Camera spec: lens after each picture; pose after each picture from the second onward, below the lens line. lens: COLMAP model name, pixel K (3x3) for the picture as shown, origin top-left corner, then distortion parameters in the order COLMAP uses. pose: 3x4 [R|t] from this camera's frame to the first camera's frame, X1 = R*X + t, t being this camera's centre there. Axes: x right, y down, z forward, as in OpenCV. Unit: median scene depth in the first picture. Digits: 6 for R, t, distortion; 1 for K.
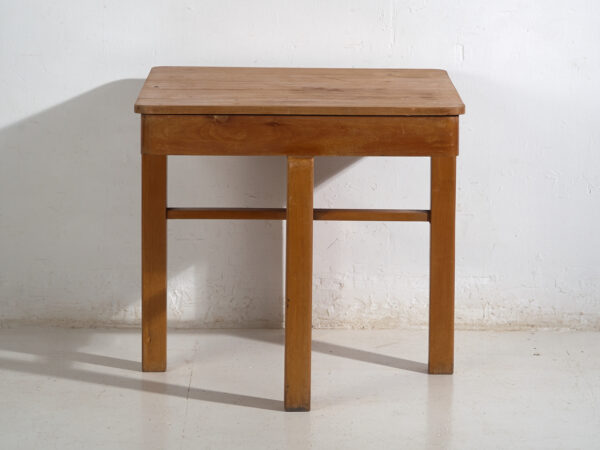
lens RADIAL K [[1919.5, 0, 300.0], [0, 1919.5, 225.0], [0, 0, 1]] dist [-0.450045, 2.123122]
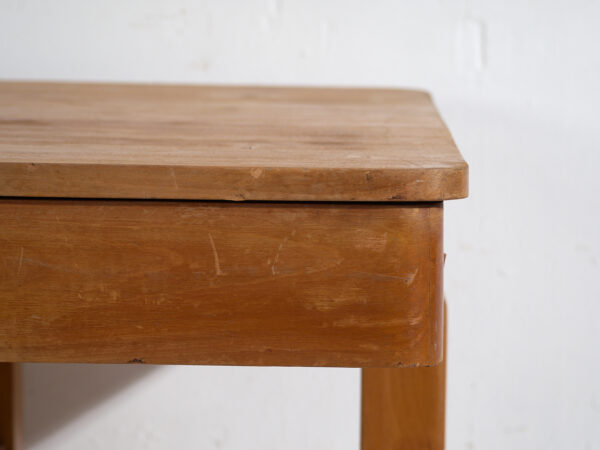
lens RADIAL K [[2352.4, 0, 300.0], [0, 2352.4, 225.0], [0, 0, 1]] dist [0.011698, 0.204165]
pose [[0.999876, 0.013767, -0.007604, 0.062938], [-0.014319, 0.996844, -0.078088, -0.028465], [0.006505, 0.078187, 0.996918, 0.652673]]
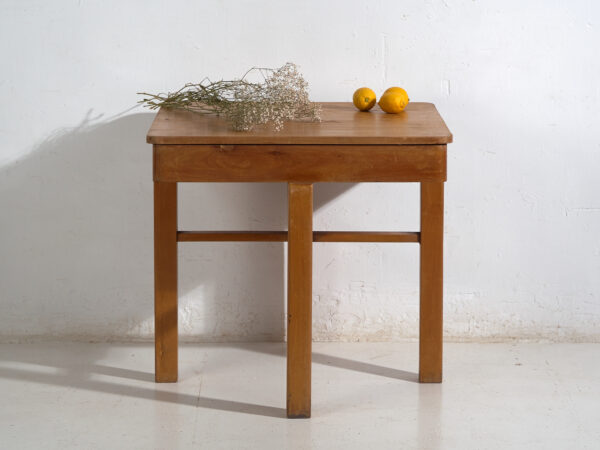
lens RADIAL K [[1697.0, 0, 300.0], [0, 1697.0, 225.0], [0, 0, 1]] dist [-0.333230, 0.907874]
pose [[0.999983, -0.005517, 0.001834, -0.001885], [0.005542, 0.999886, -0.014028, 0.001364], [-0.001756, 0.014038, 0.999900, 0.041082]]
